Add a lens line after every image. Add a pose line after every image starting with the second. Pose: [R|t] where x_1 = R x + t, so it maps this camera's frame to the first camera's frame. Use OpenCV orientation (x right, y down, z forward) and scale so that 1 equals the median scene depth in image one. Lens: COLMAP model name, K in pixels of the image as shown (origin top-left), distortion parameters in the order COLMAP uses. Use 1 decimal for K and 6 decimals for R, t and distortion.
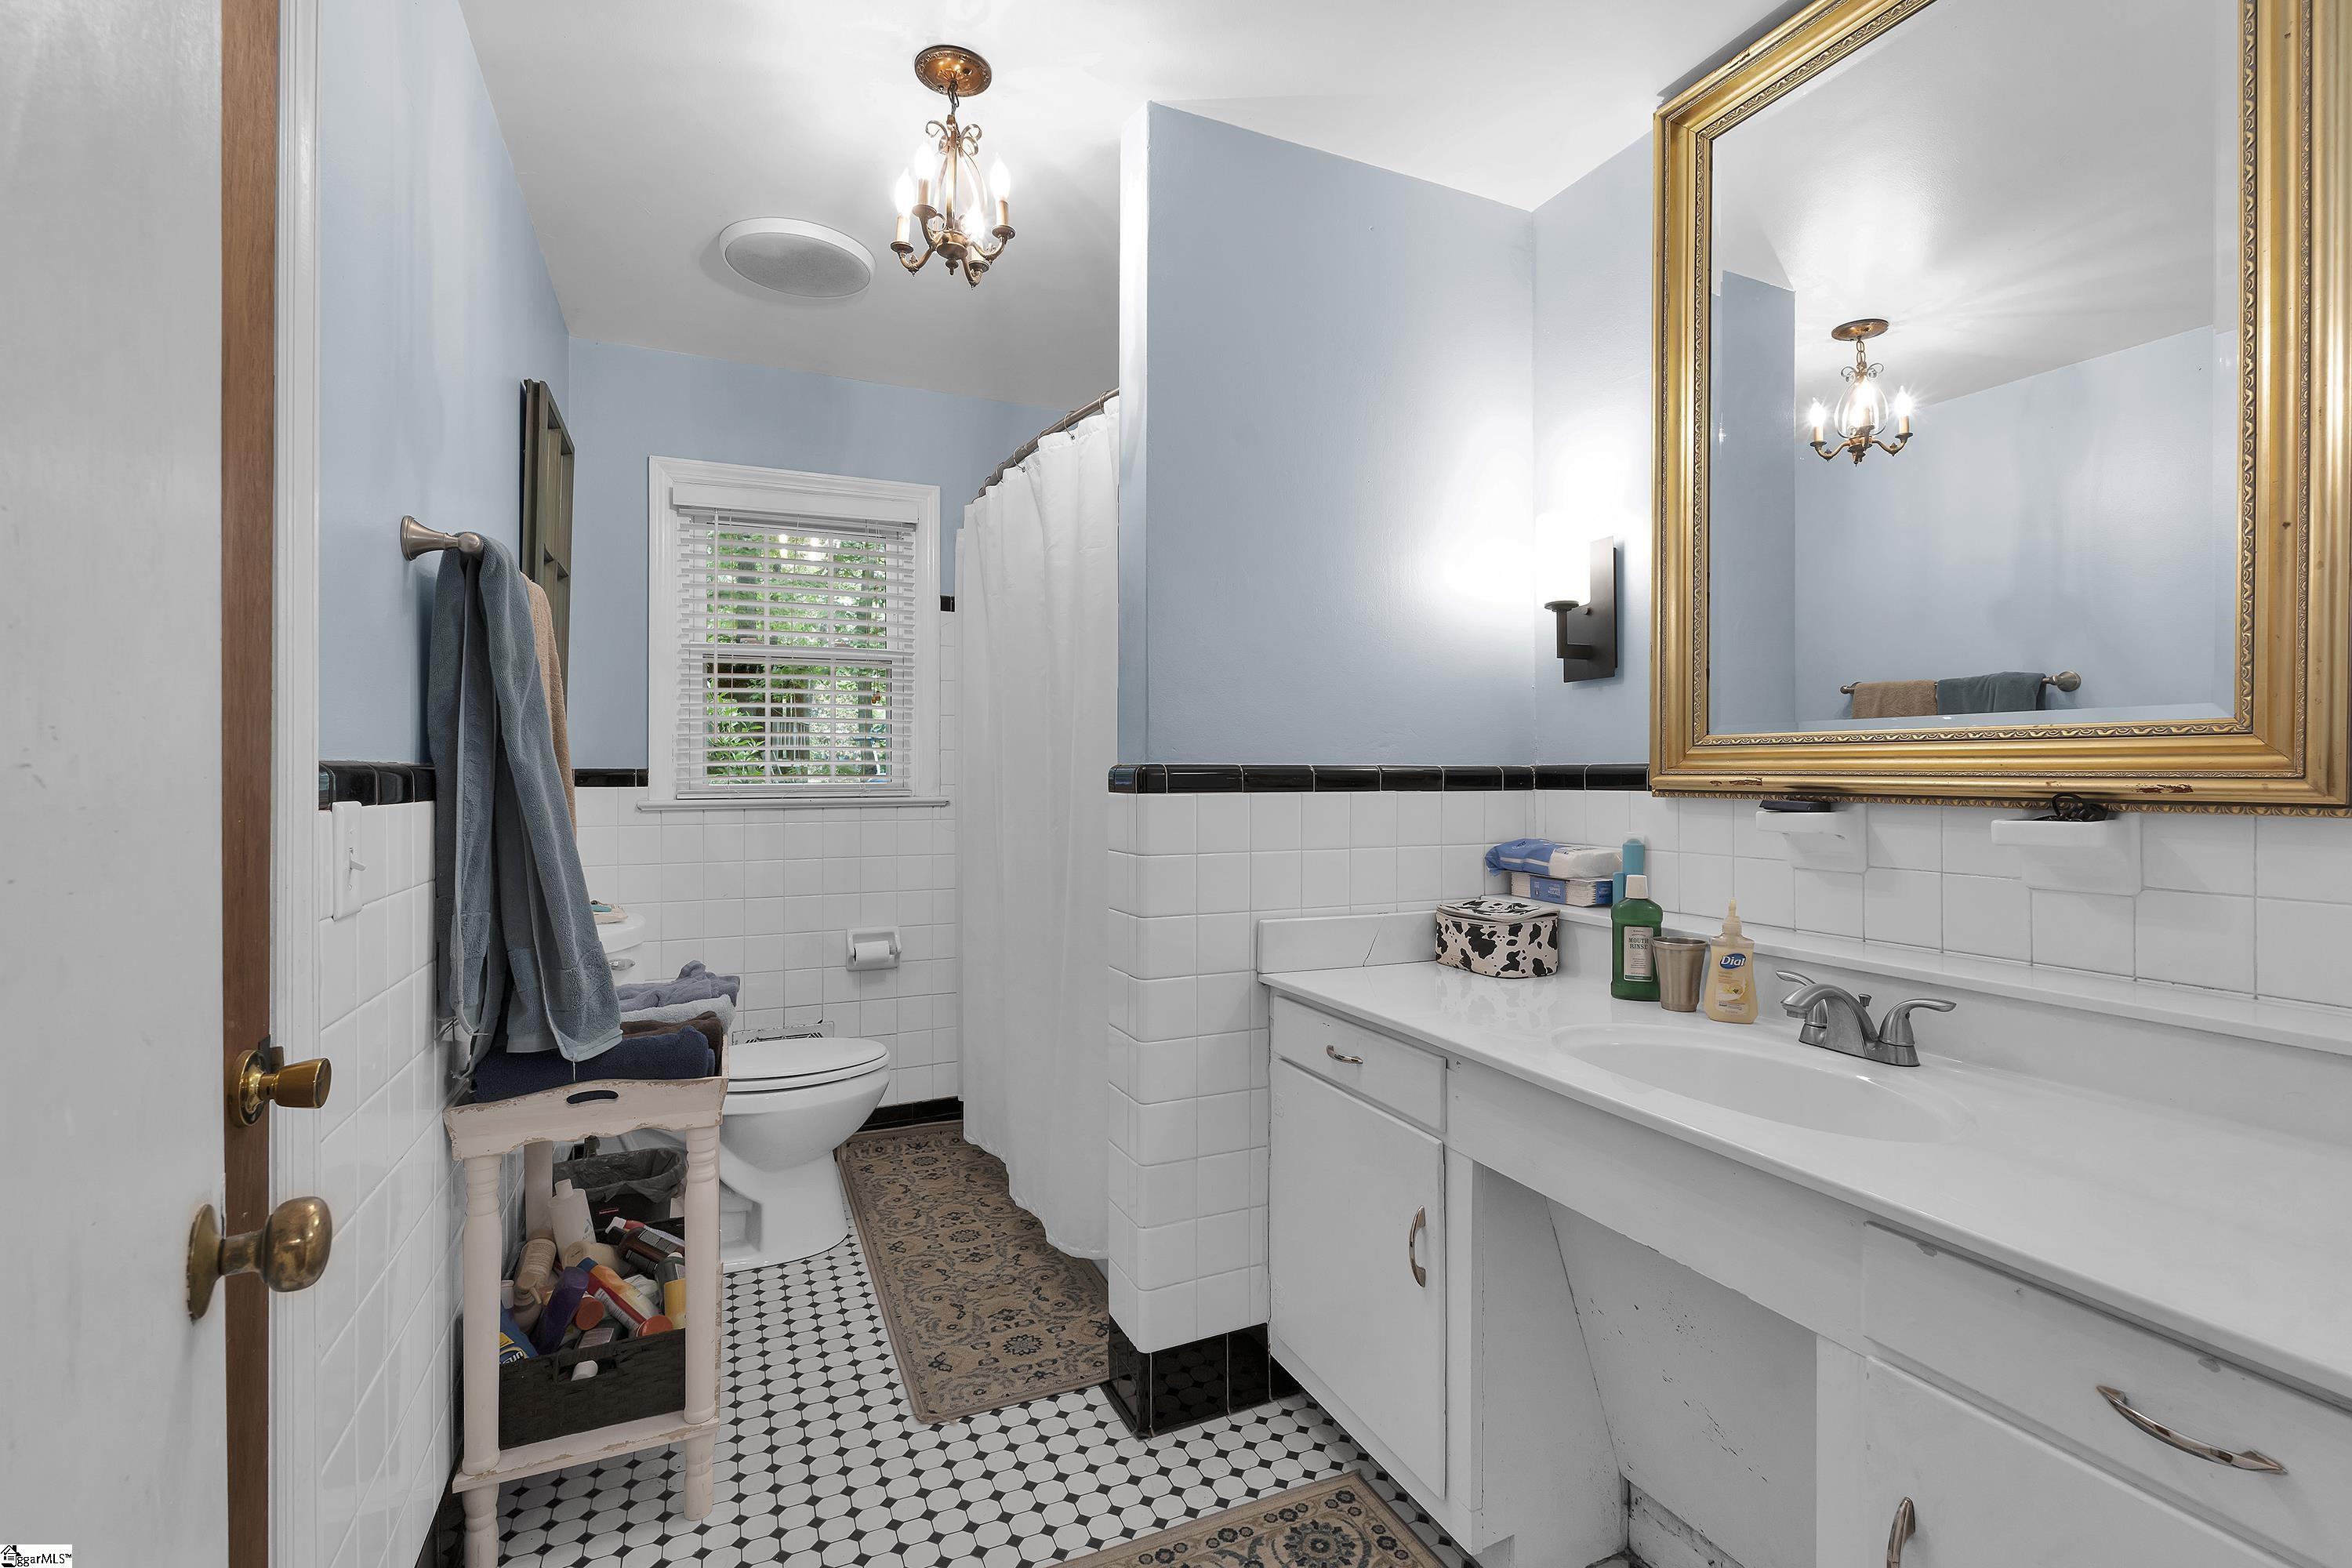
lens RADIAL K [[1031.8, 0, 1174.6], [0, 1031.8, 777.3], [0, 0, 1]] dist [-0.005630, 0.000327]
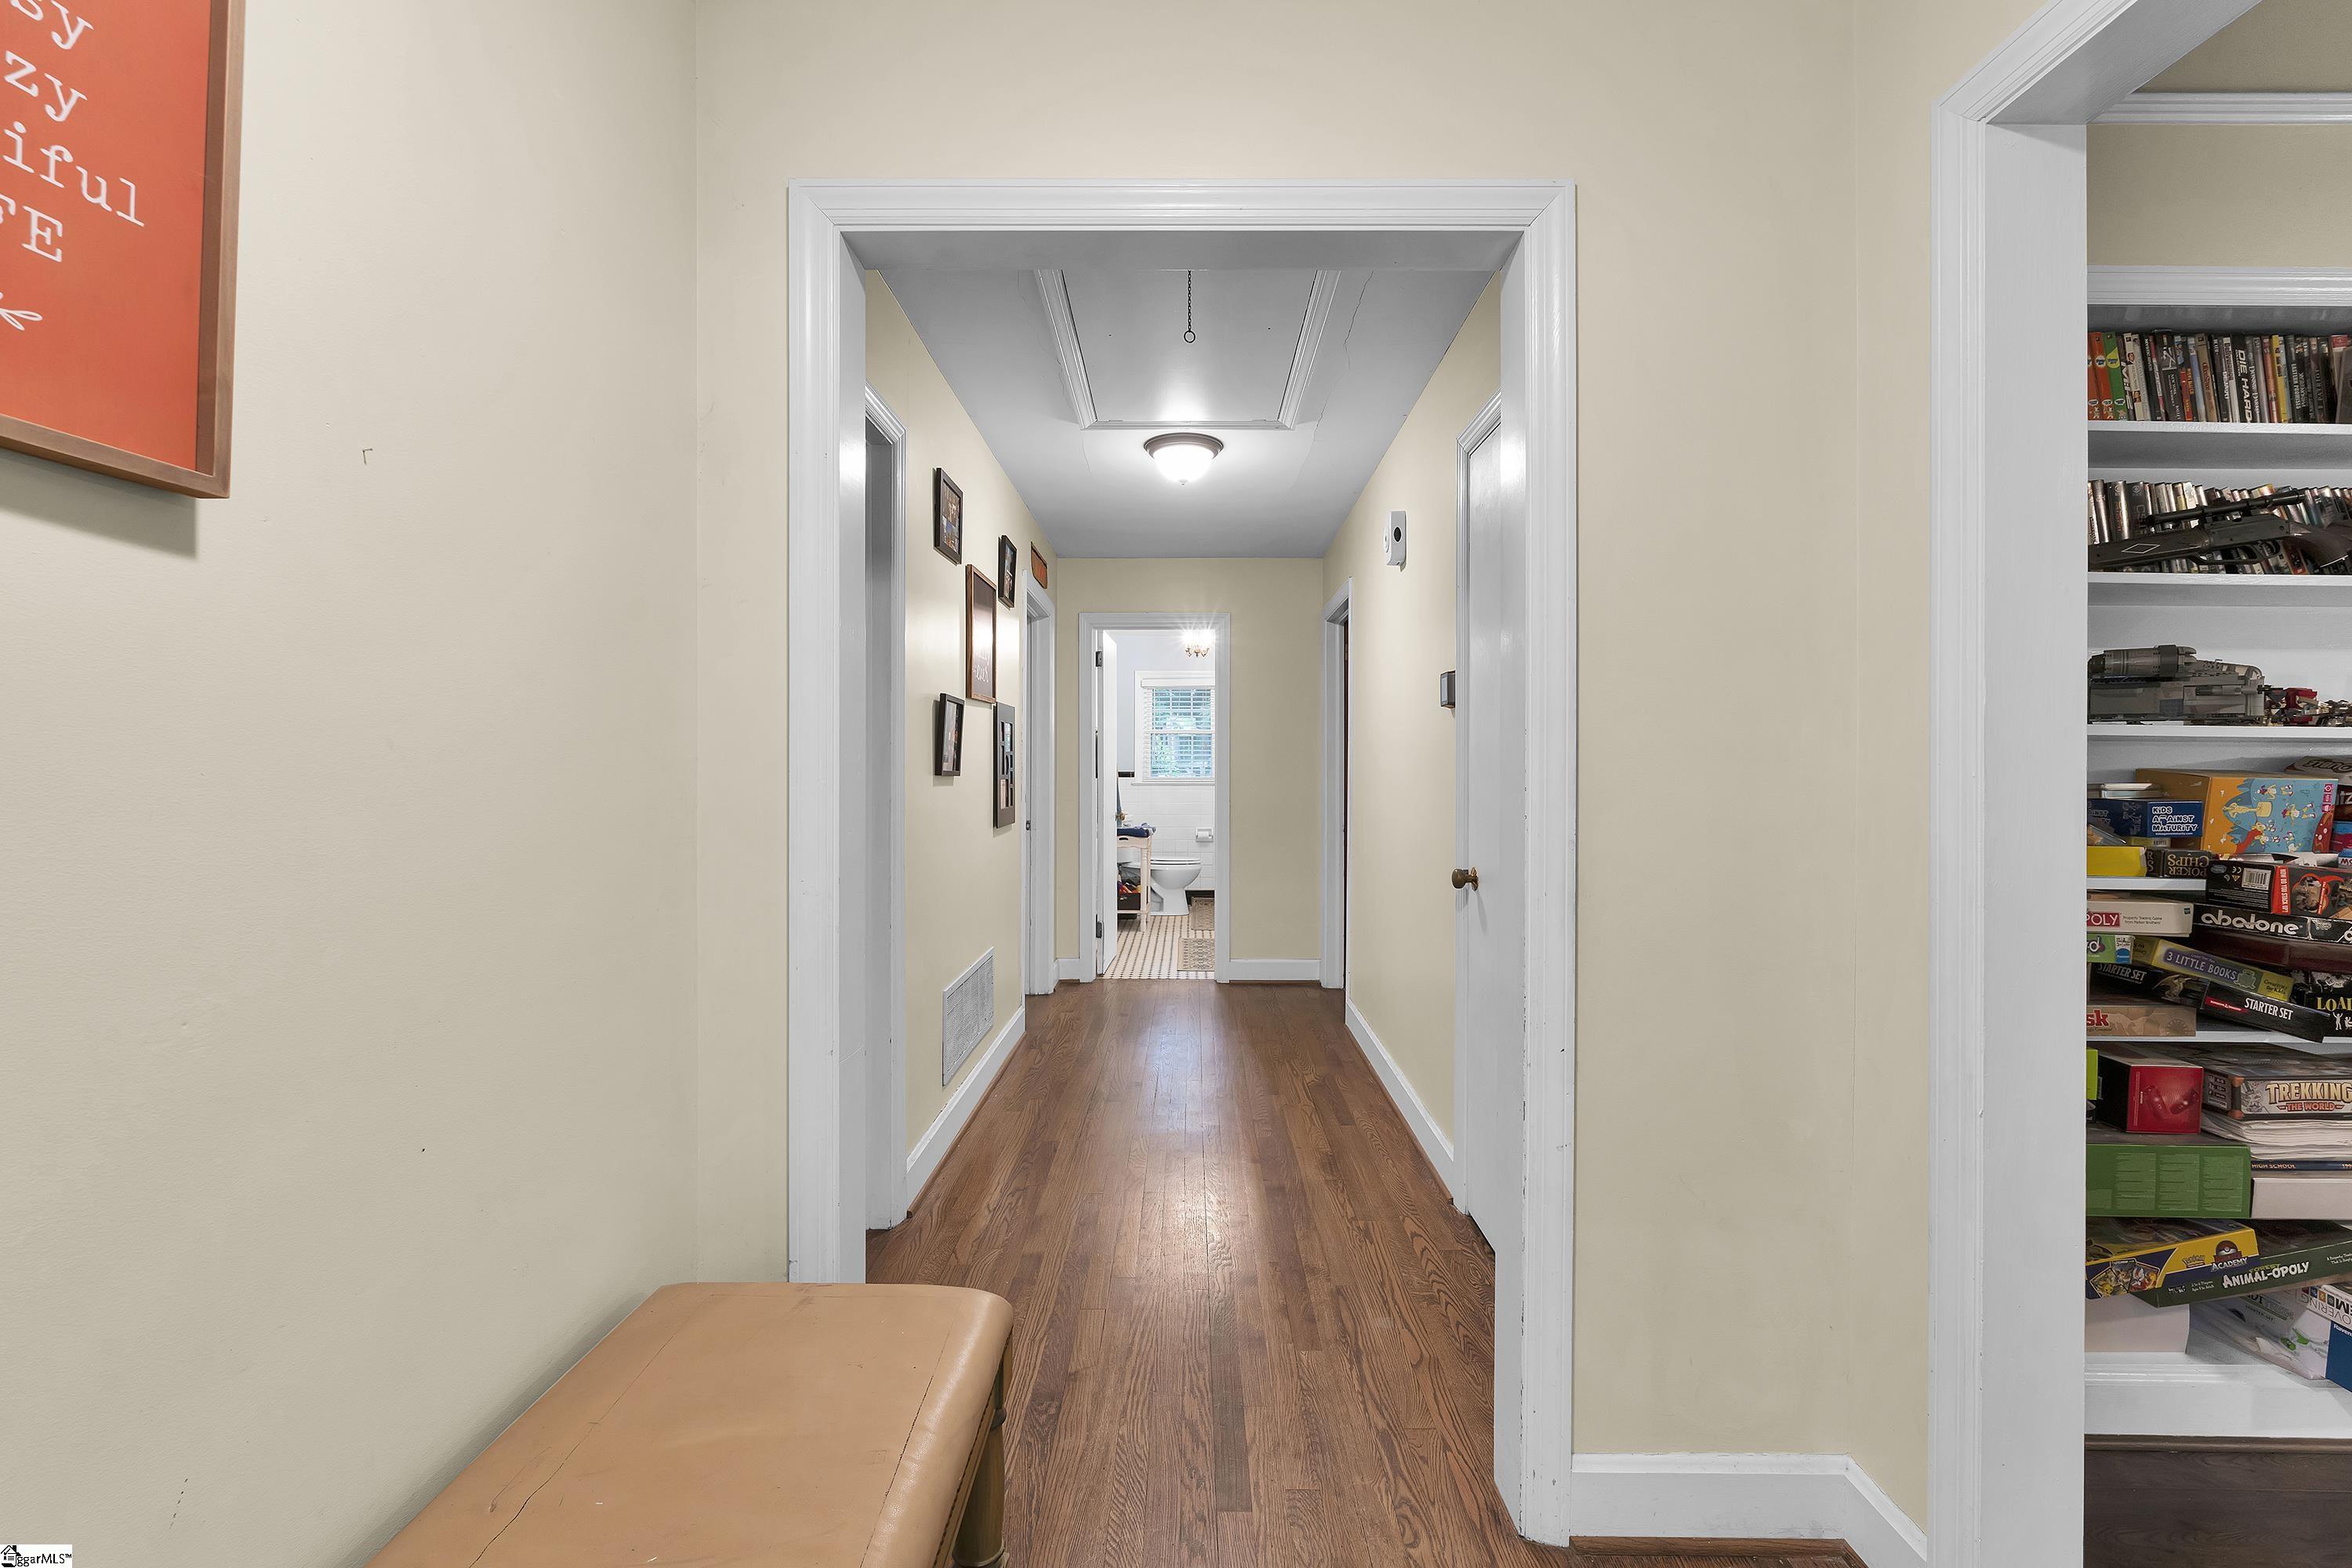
lens RADIAL K [[1031.8, 0, 1179.1], [0, 1031.8, 776.2], [0, 0, 1]] dist [-0.005630, 0.000327]
pose [[0.906875, -0.000796, -0.421399, 0.873682], [-0.000073, 0.999998, -0.002048, 0.011806], [0.421400, 0.001888, 0.906873, -1.670039]]
